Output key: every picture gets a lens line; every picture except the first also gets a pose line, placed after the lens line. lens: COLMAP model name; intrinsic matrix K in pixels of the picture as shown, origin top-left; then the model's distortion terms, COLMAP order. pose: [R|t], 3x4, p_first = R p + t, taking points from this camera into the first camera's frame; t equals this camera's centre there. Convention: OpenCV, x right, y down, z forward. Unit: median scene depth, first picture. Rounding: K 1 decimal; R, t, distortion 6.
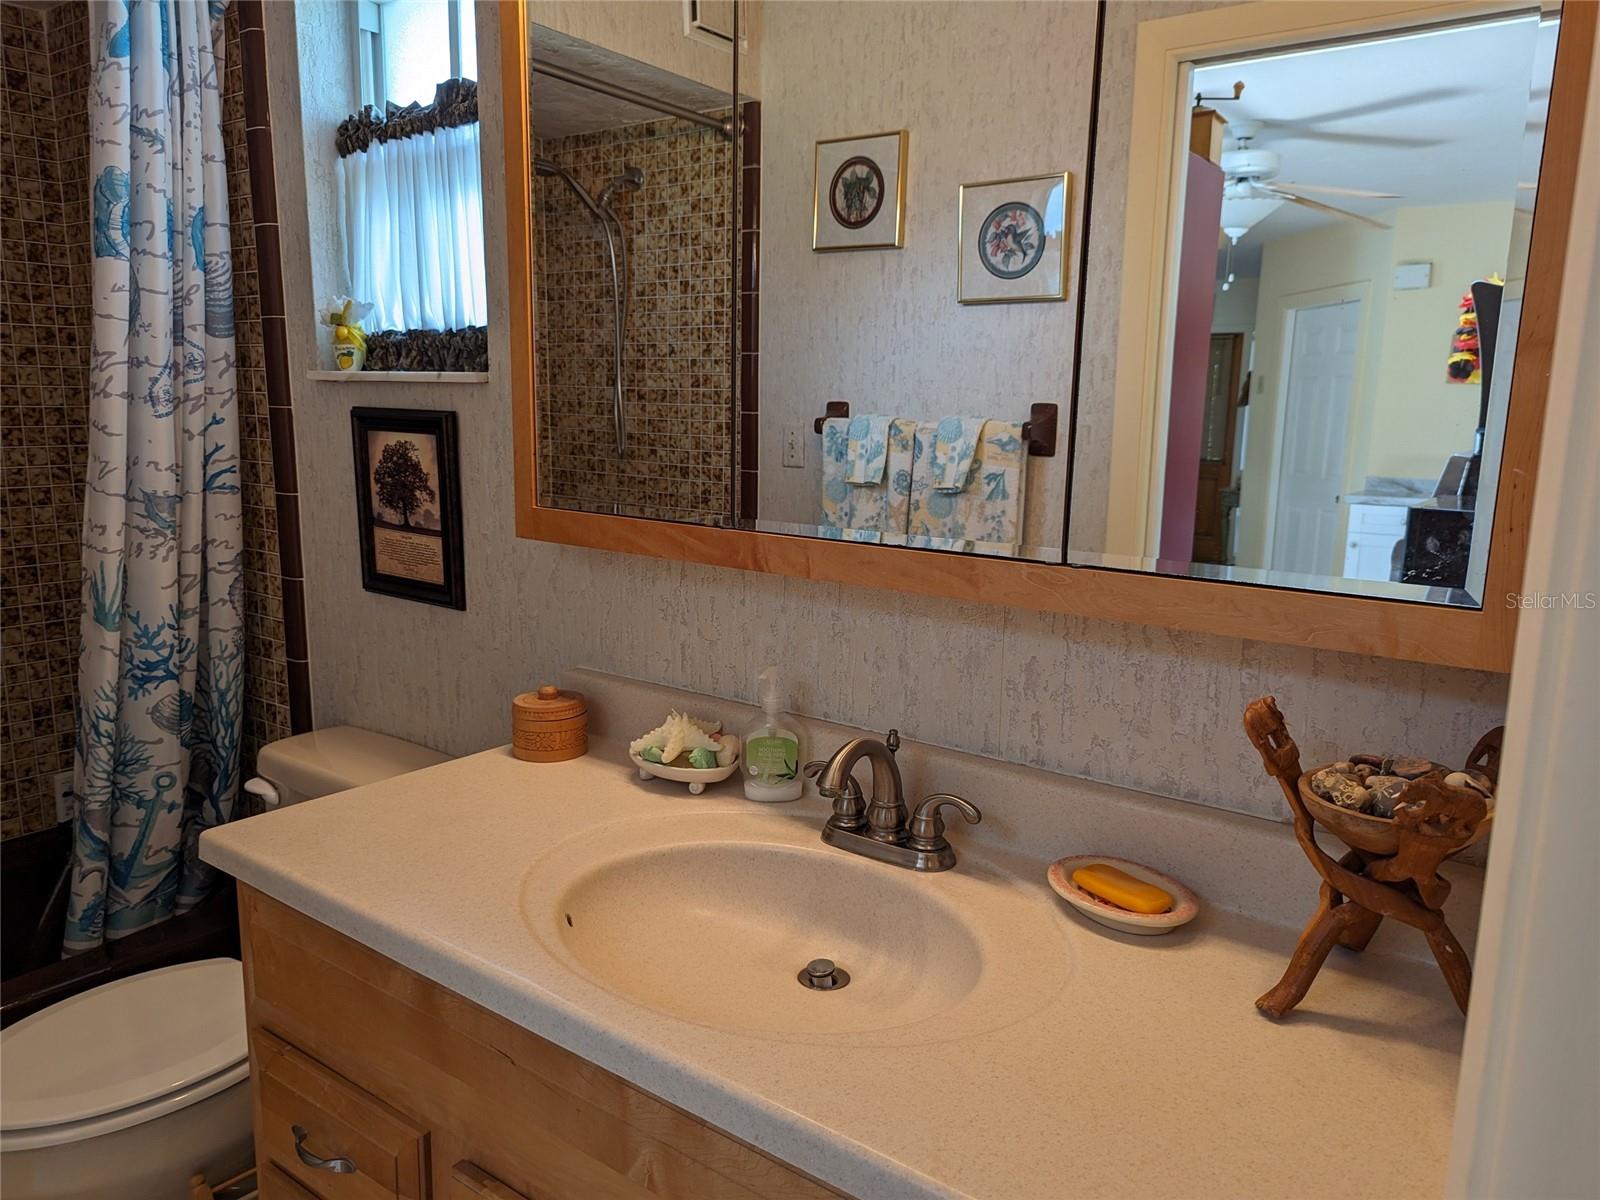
lens RADIAL K [[1126.1, 0, 803.5], [0, 1126.1, 606.3], [0, 0, 1]] dist [0.061312, -0.056323]
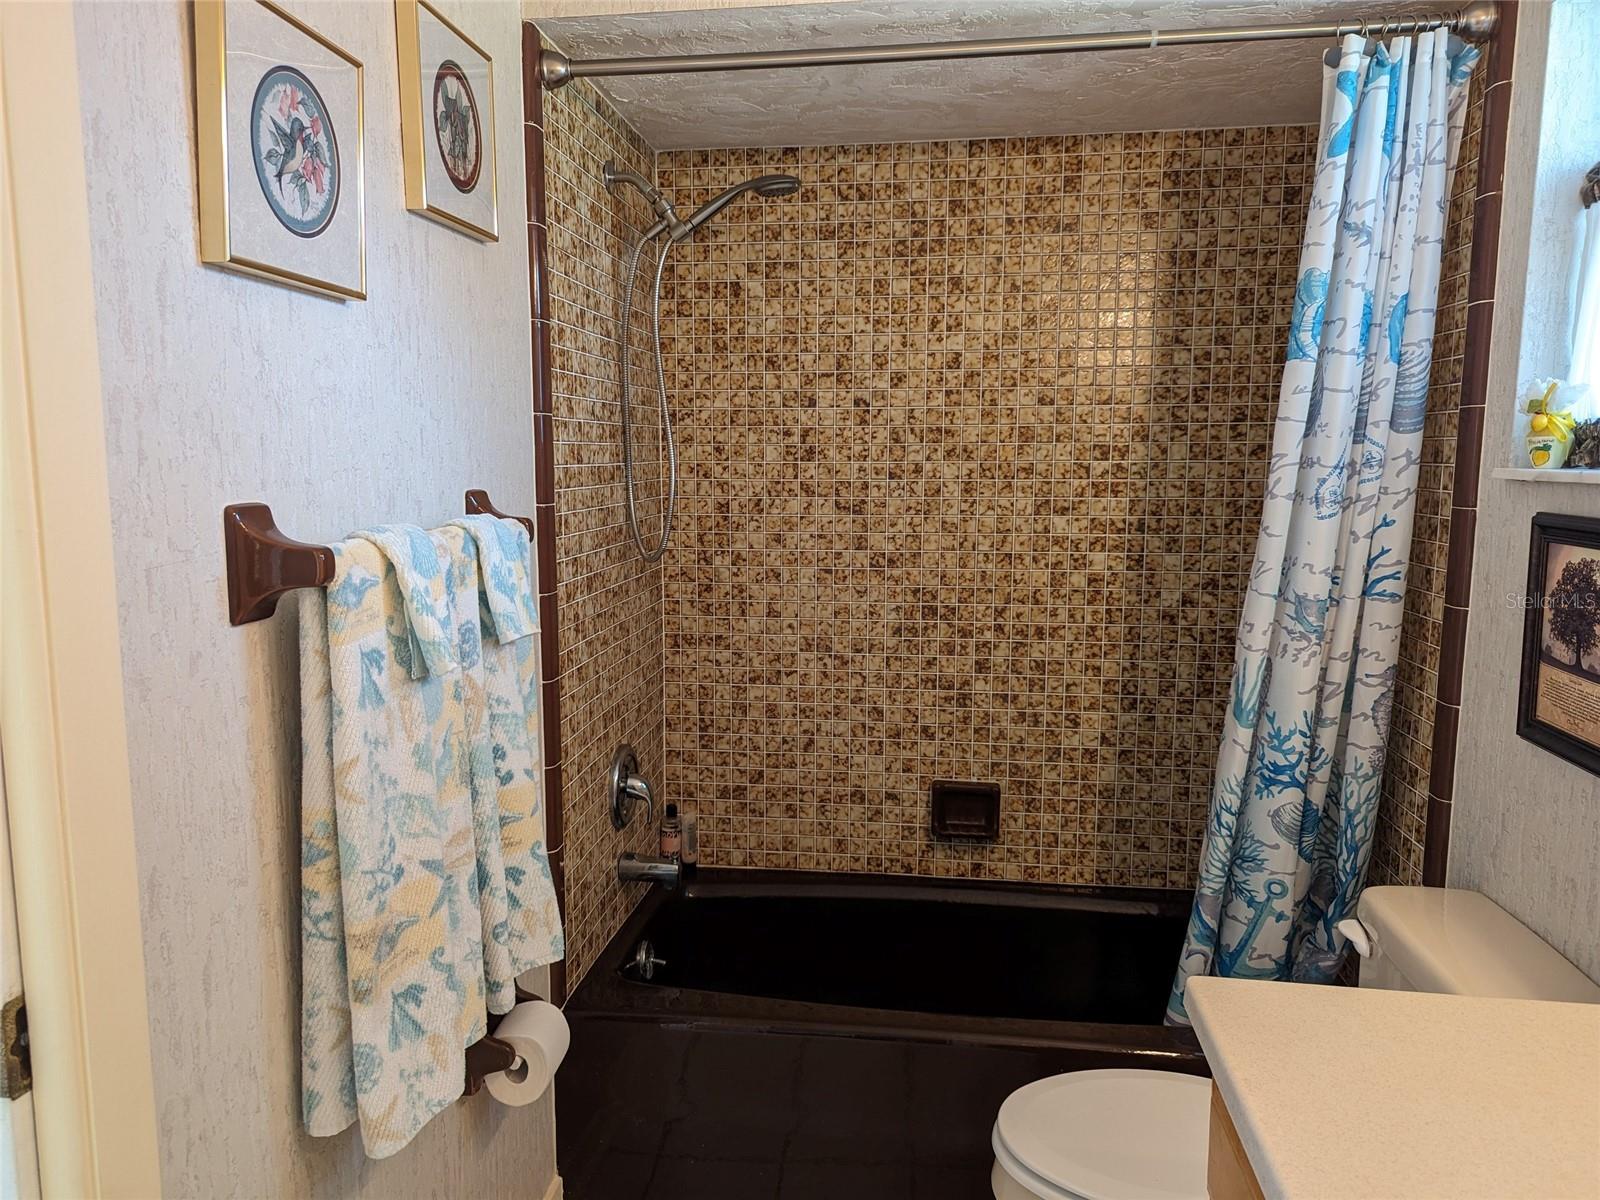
lens RADIAL K [[1126.1, 0, 803.5], [0, 1126.1, 606.3], [0, 0, 1]] dist [0.061312, -0.056323]
pose [[0.486332, 0.103202, -0.867658, 0.061517], [-0.153839, 0.987602, 0.031240, -0.053412], [0.860125, 0.118286, 0.496178, 0.151020]]
